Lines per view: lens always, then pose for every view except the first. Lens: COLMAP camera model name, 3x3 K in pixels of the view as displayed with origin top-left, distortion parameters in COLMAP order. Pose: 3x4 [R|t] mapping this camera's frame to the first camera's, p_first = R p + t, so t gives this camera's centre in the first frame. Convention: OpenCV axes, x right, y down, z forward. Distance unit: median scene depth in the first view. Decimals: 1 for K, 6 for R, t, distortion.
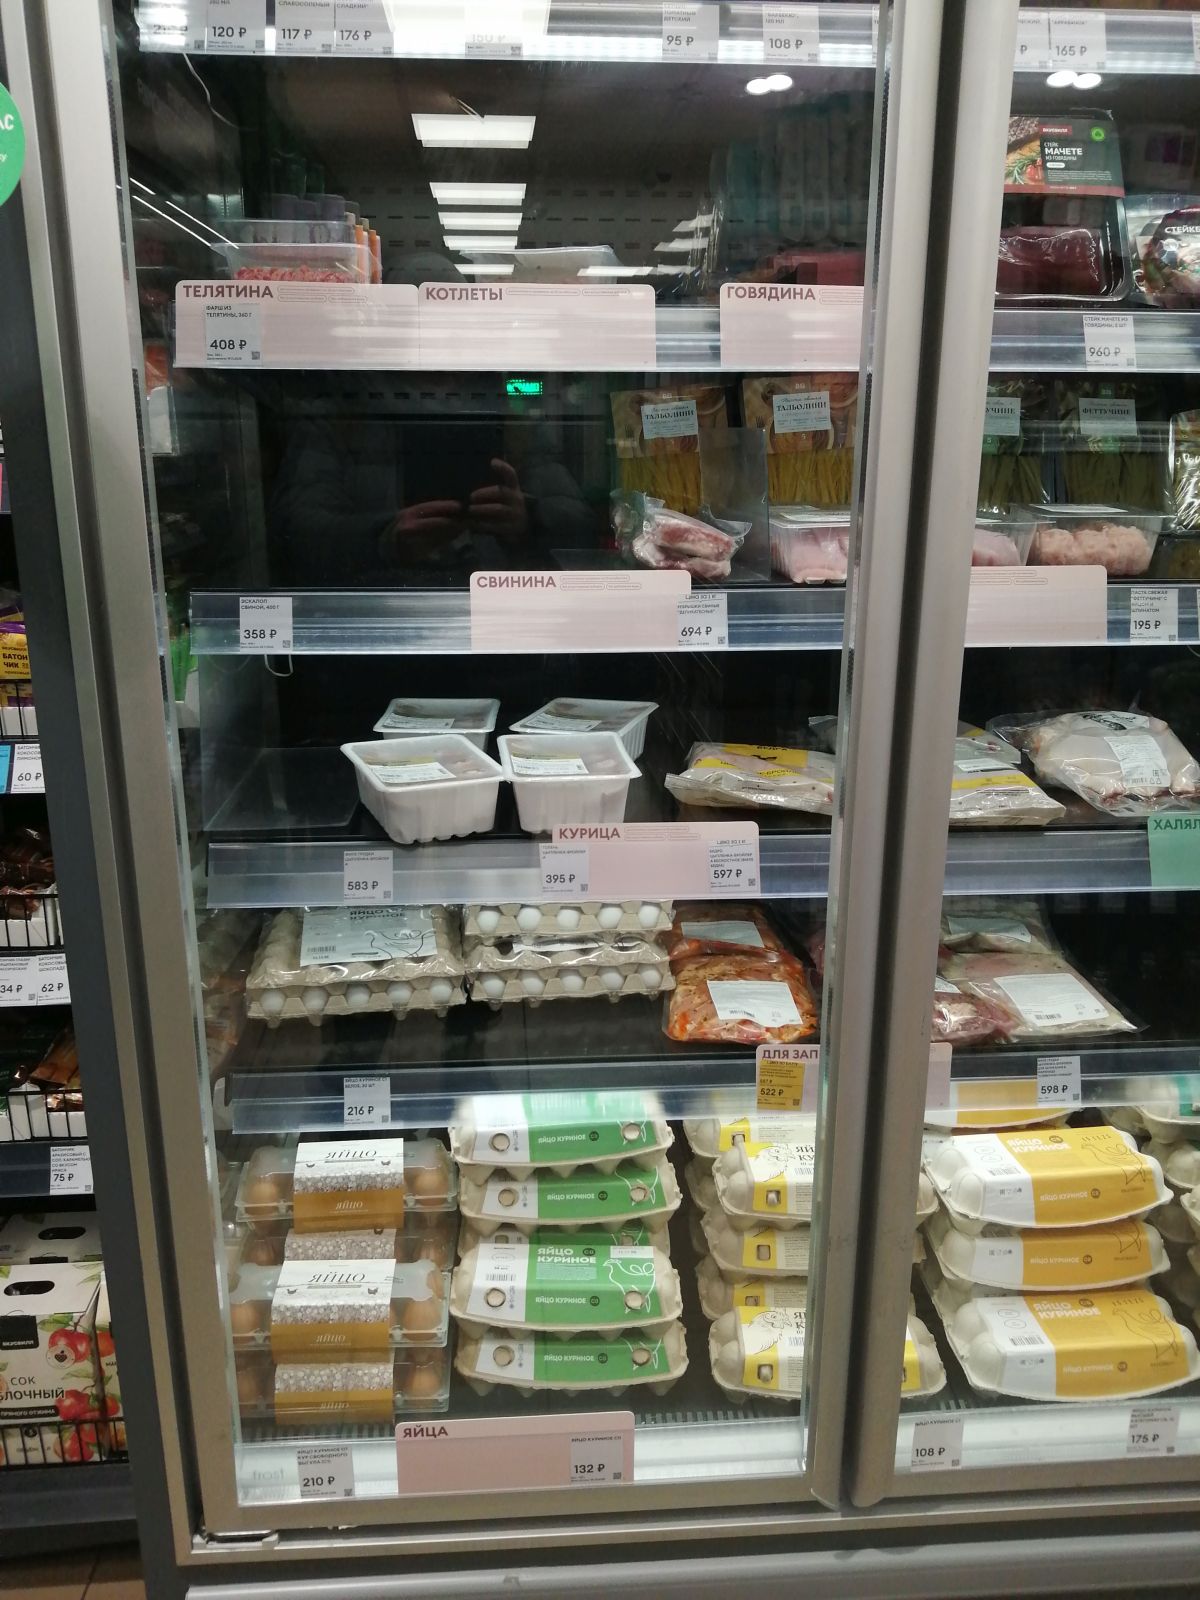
lens RADIAL K [[1272.4, 0, 595.6], [0, 1272.4, 797.5], [0, 0, 1]] dist [0.050524, -0.090858]
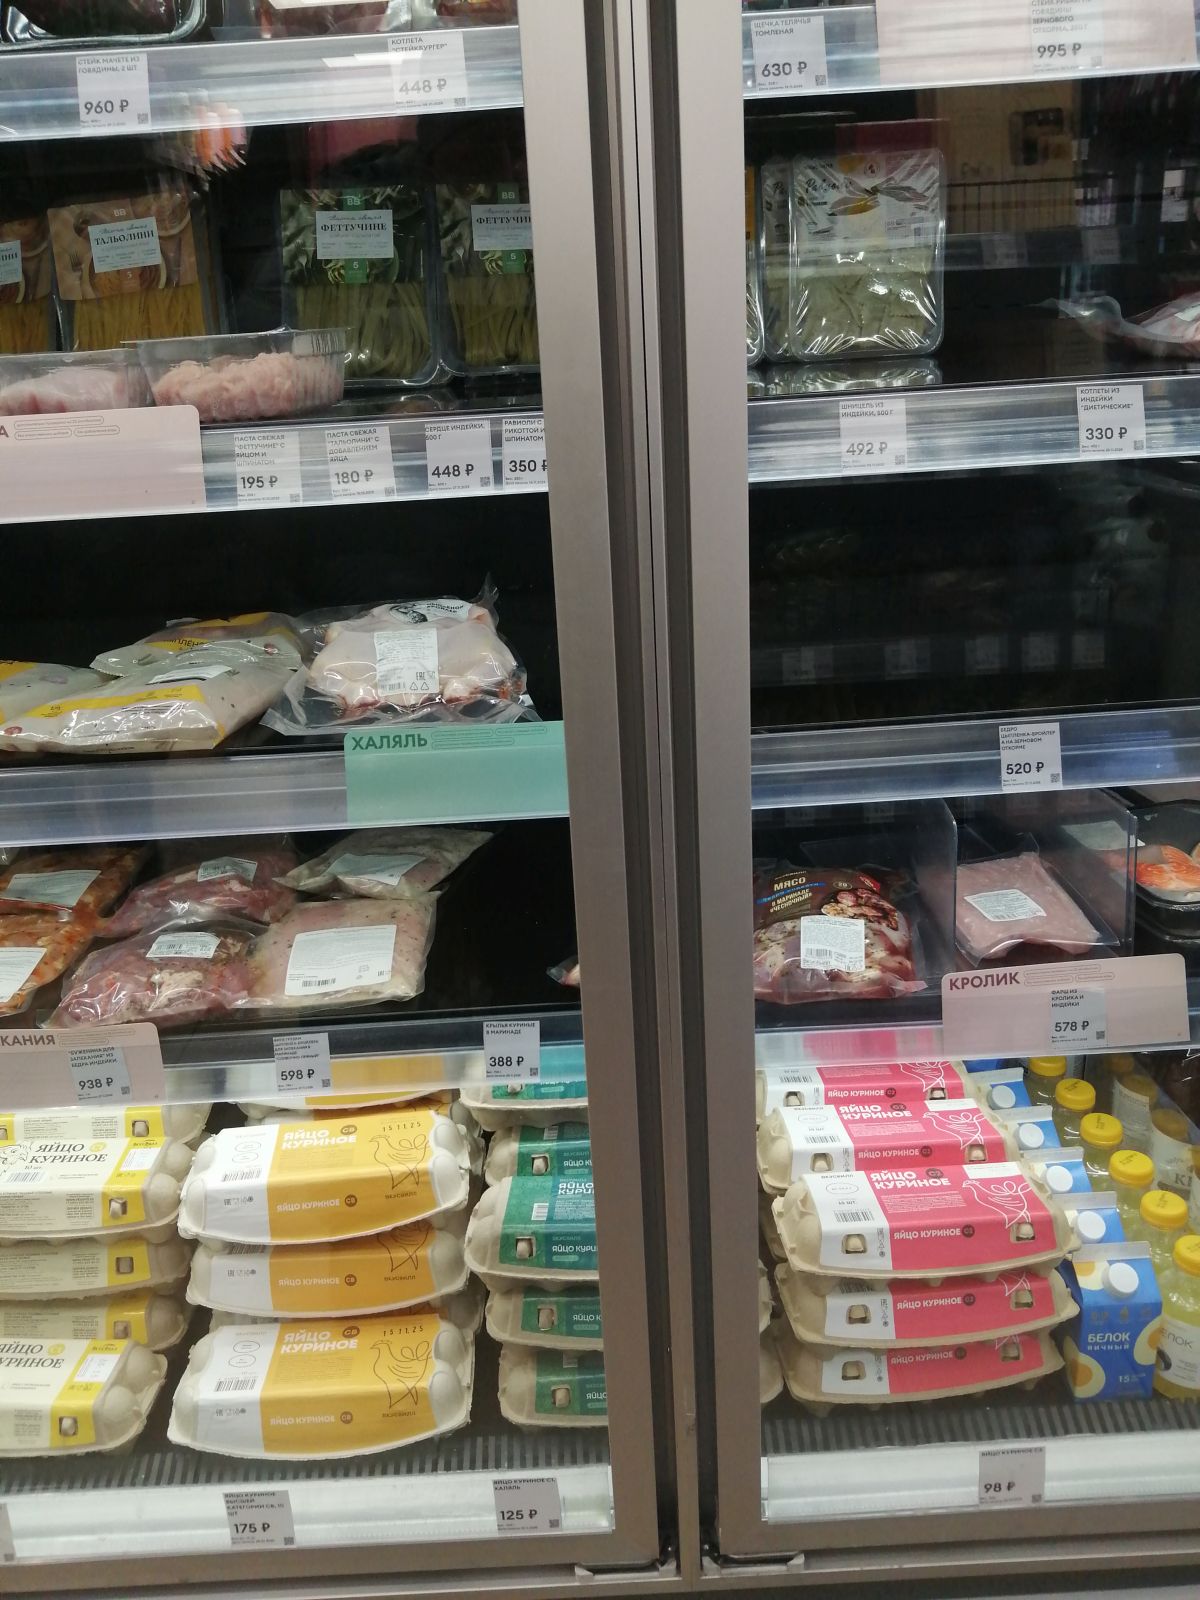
lens RADIAL K [[1272.4, 0, 595.6], [0, 1272.4, 797.5], [0, 0, 1]] dist [0.050524, -0.090858]
pose [[0.996255, -0.033380, -0.079764, 0.612517], [0.038697, 0.997064, 0.066073, 0.008021], [0.077325, -0.068913, 0.994622, 0.225518]]
